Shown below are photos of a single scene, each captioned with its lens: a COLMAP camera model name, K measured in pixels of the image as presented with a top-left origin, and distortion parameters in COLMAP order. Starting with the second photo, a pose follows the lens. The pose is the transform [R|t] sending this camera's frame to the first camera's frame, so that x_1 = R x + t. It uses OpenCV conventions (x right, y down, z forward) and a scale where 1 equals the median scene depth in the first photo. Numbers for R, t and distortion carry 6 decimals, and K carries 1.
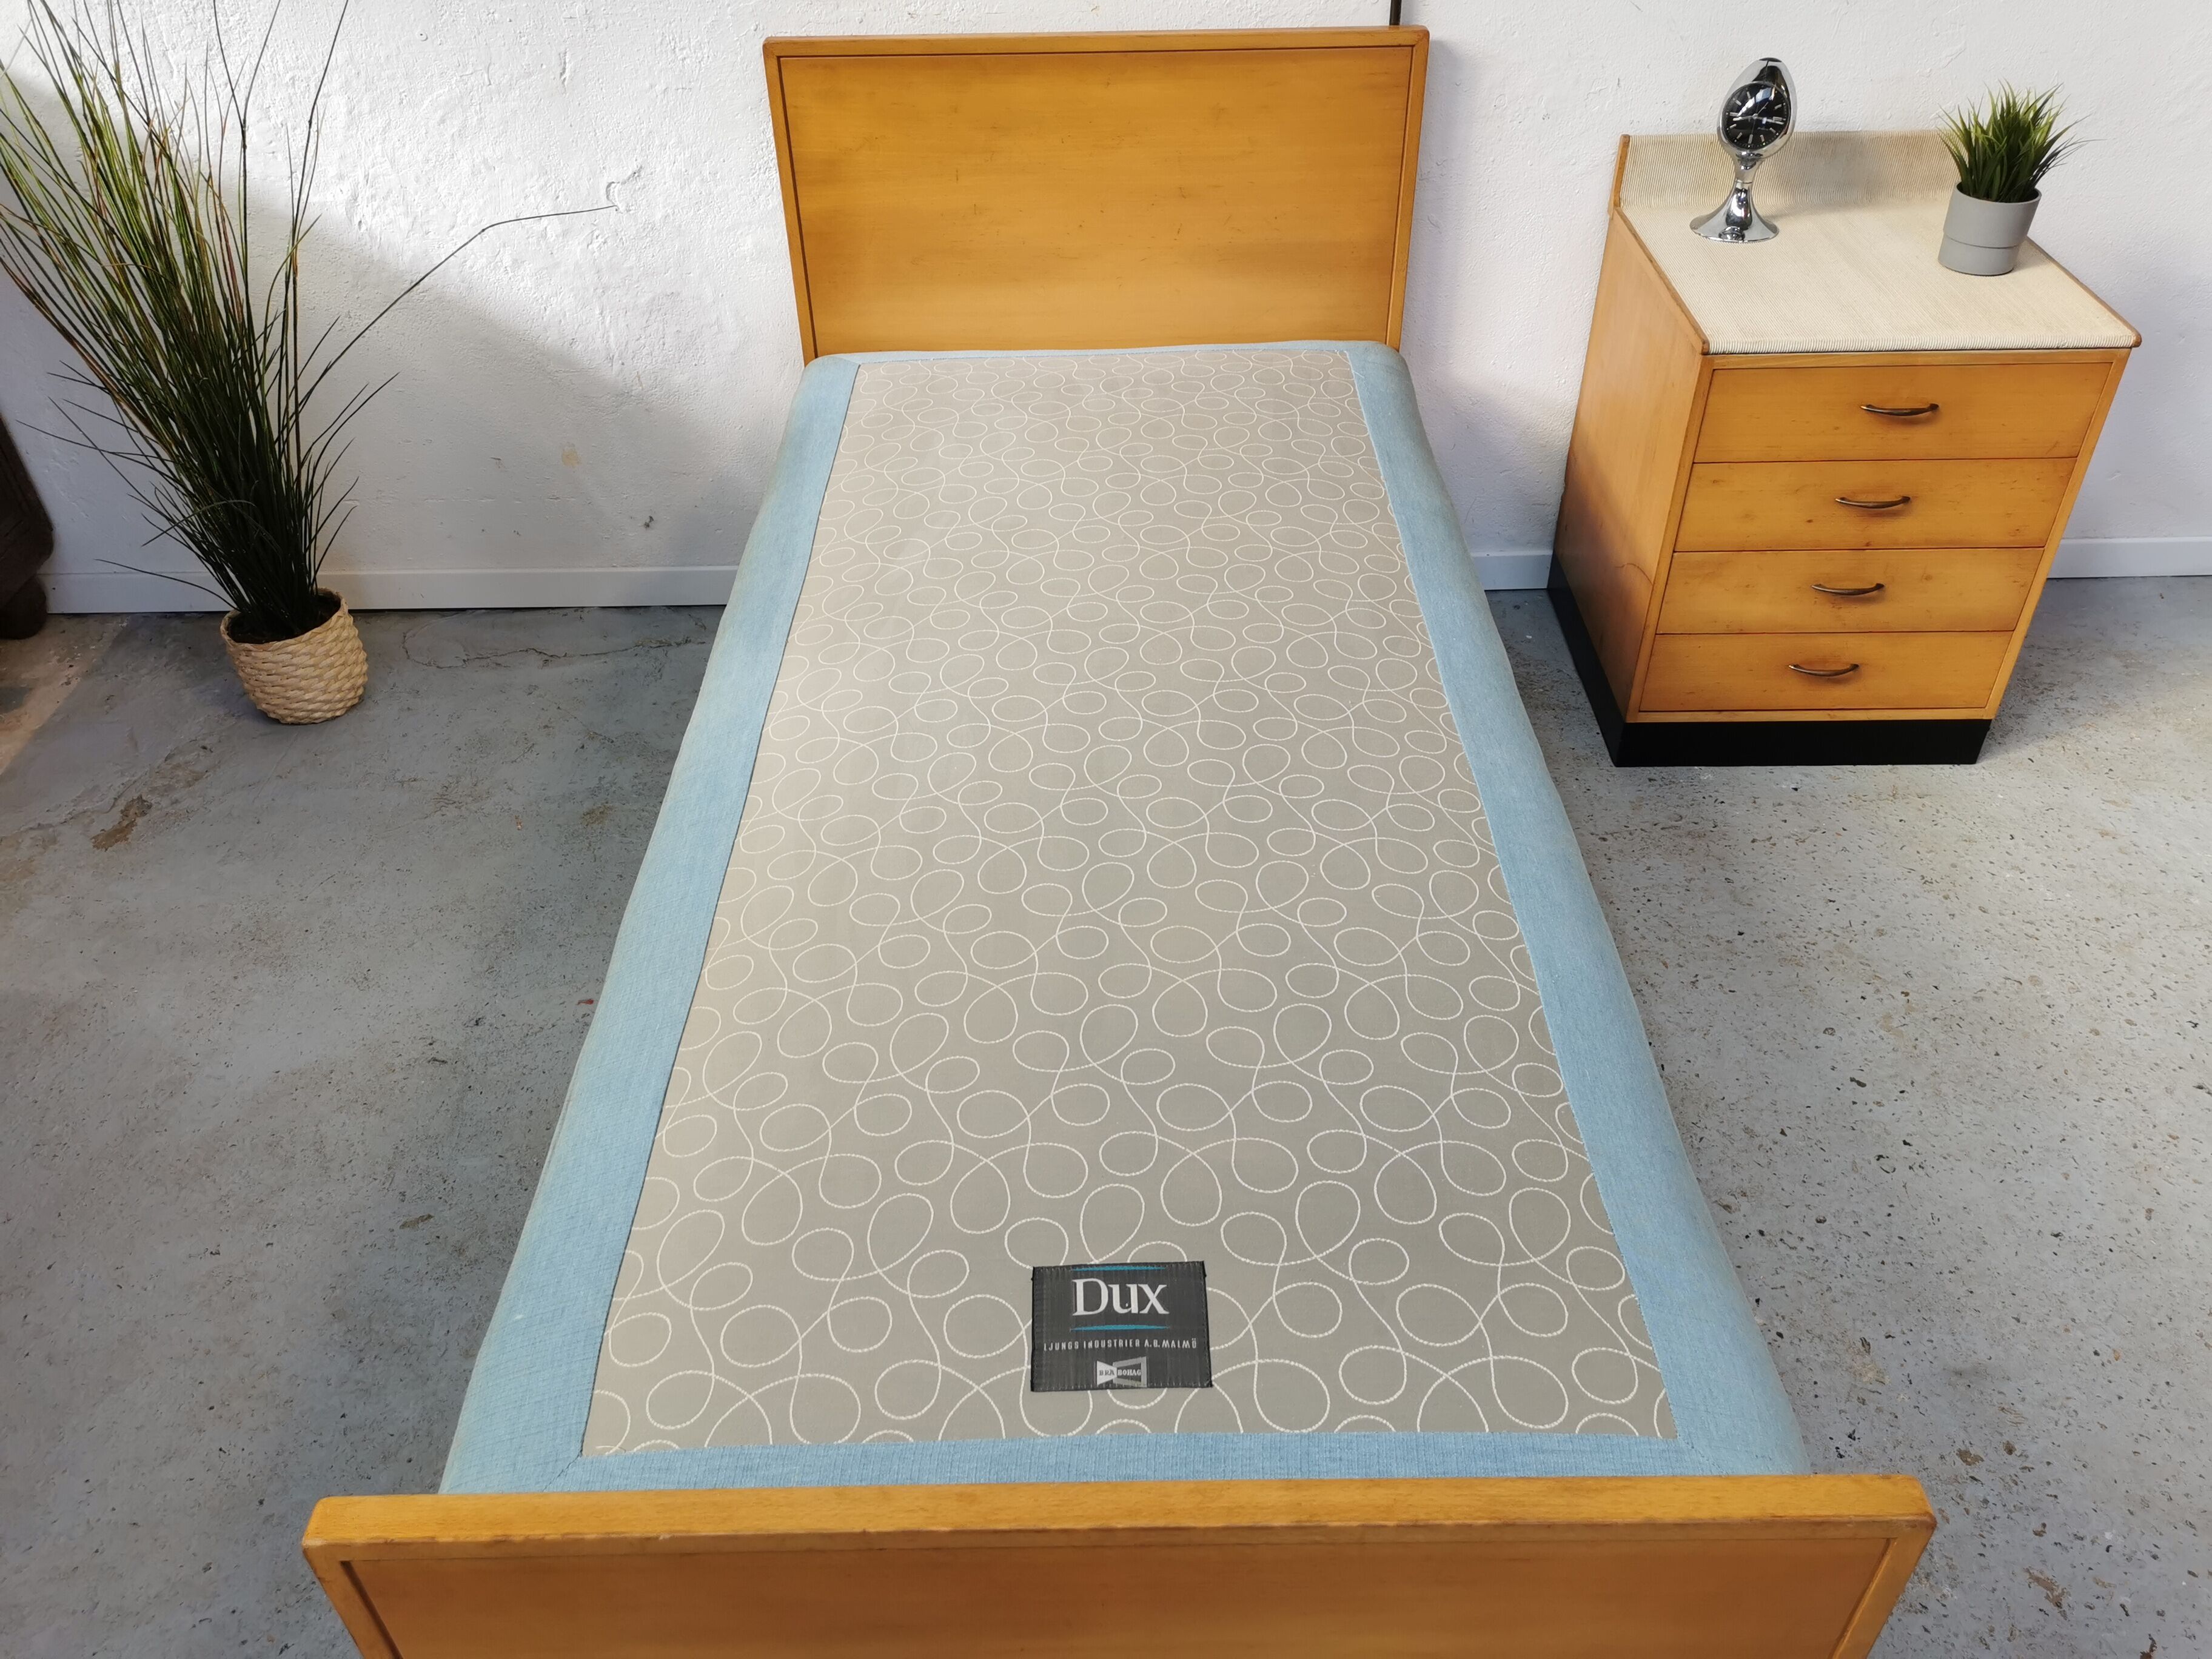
lens RADIAL K [[1716.1, 0, 1109.1], [0, 1716.1, 831.9], [0, 0, 1]] dist [0.054277, -0.052606]
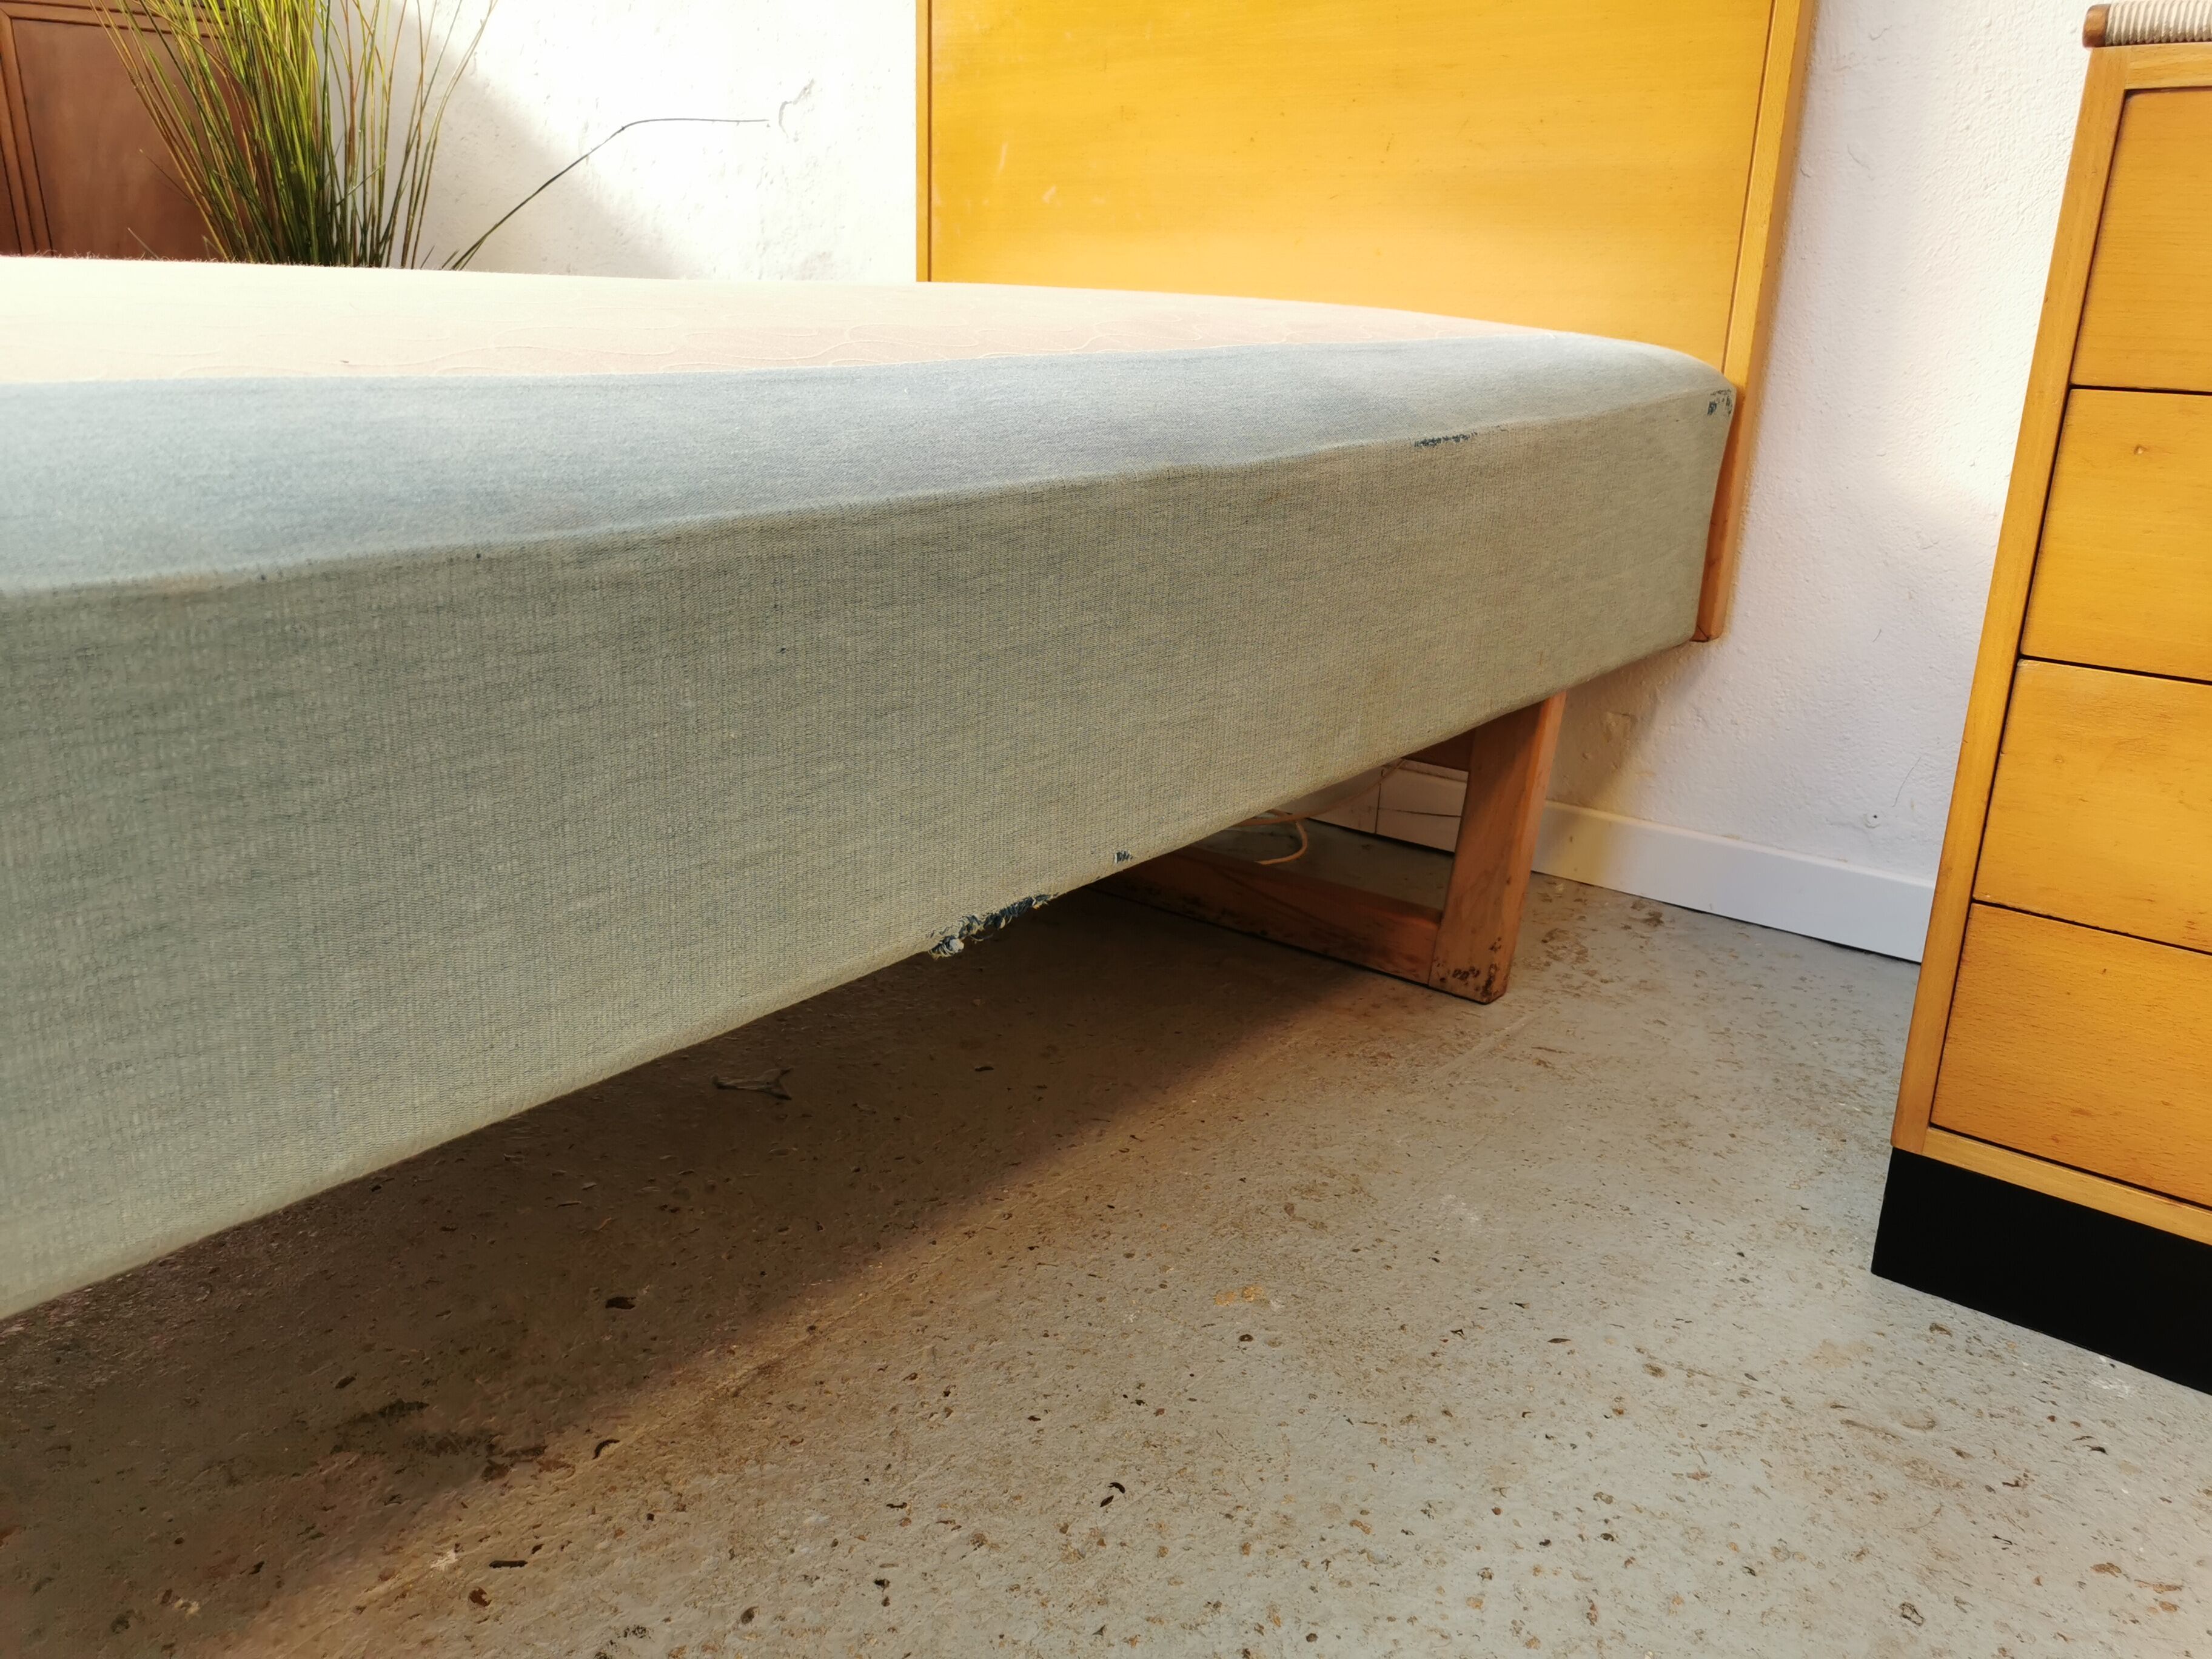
lens RADIAL K [[1716.1, 0, 1108.3], [0, 1716.1, 832.2], [0, 0, 1]] dist [0.054277, -0.052606]
pose [[0.780057, 0.225950, -0.583488, 0.374103], [-0.411939, 0.887366, -0.207091, 0.026080], [0.470975, 0.401905, 0.785274, 0.591709]]
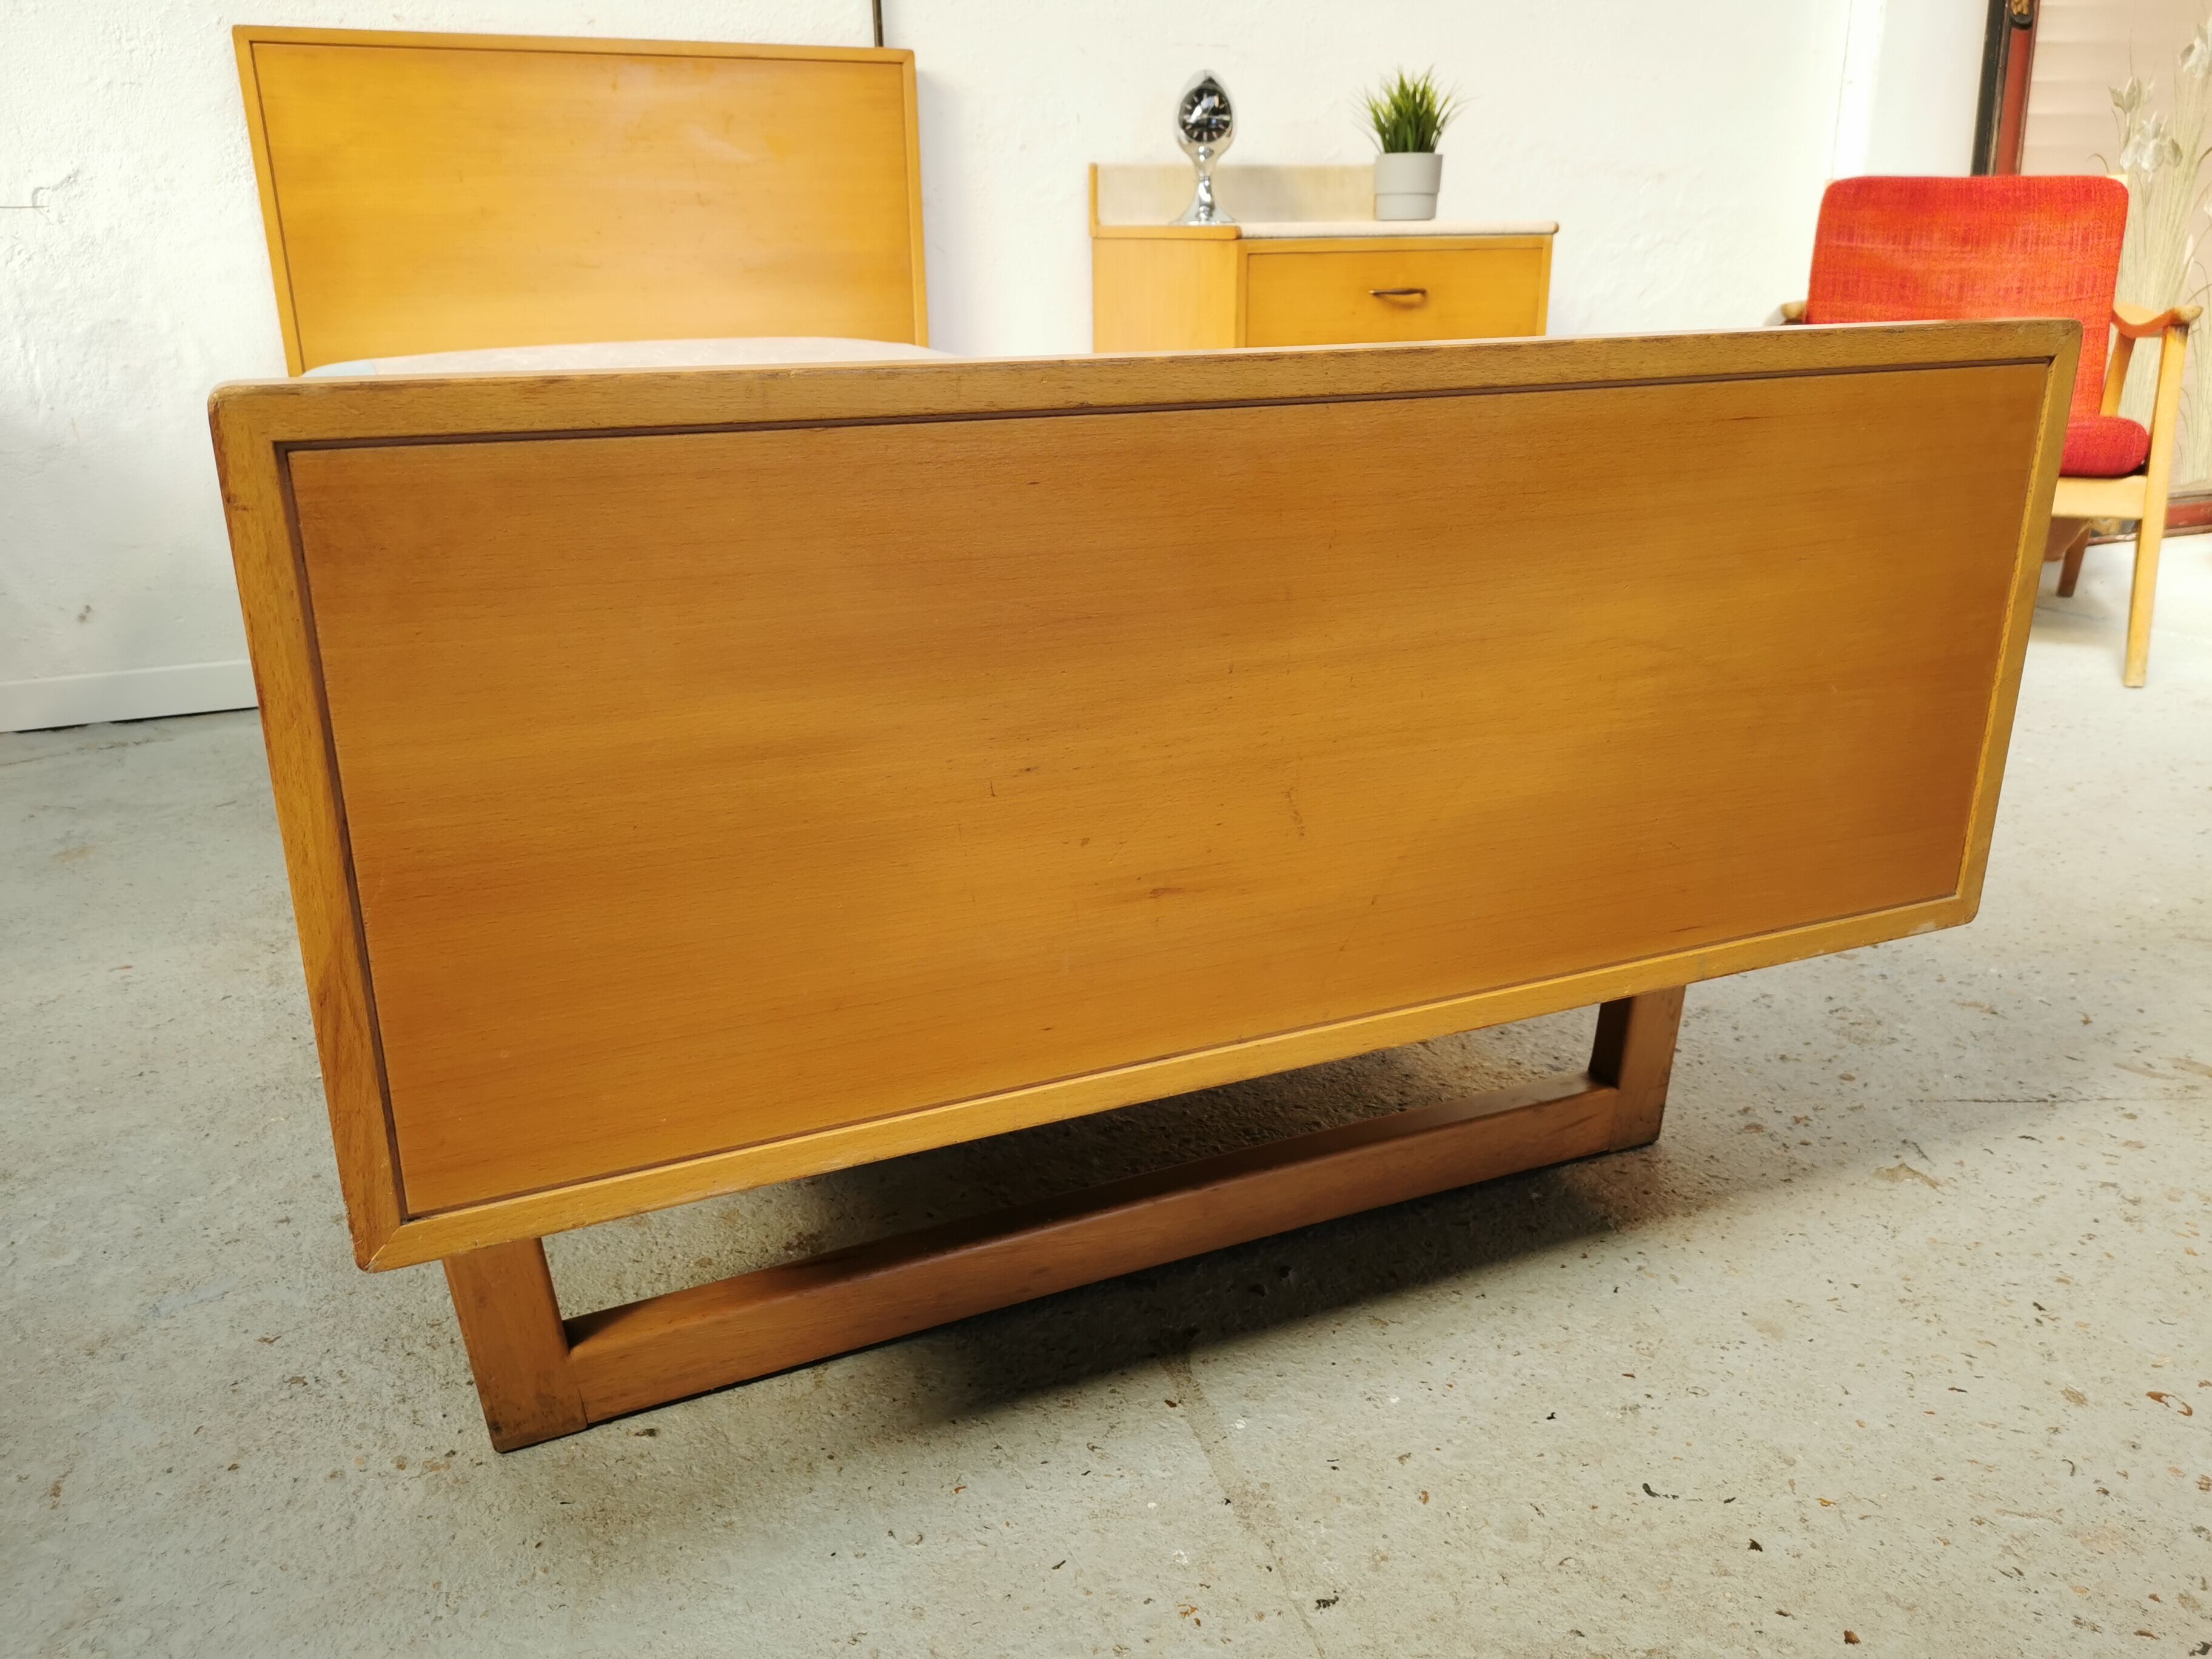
lens RADIAL K [[1716.1, 0, 1117.0], [0, 1716.1, 826.4], [0, 0, 1]] dist [0.054277, -0.052606]
pose [[0.916154, -0.123778, 0.381236, -0.166060], [0.242227, 0.928772, -0.280549, 0.312561], [-0.319356, 0.349372, 0.880881, 0.162890]]
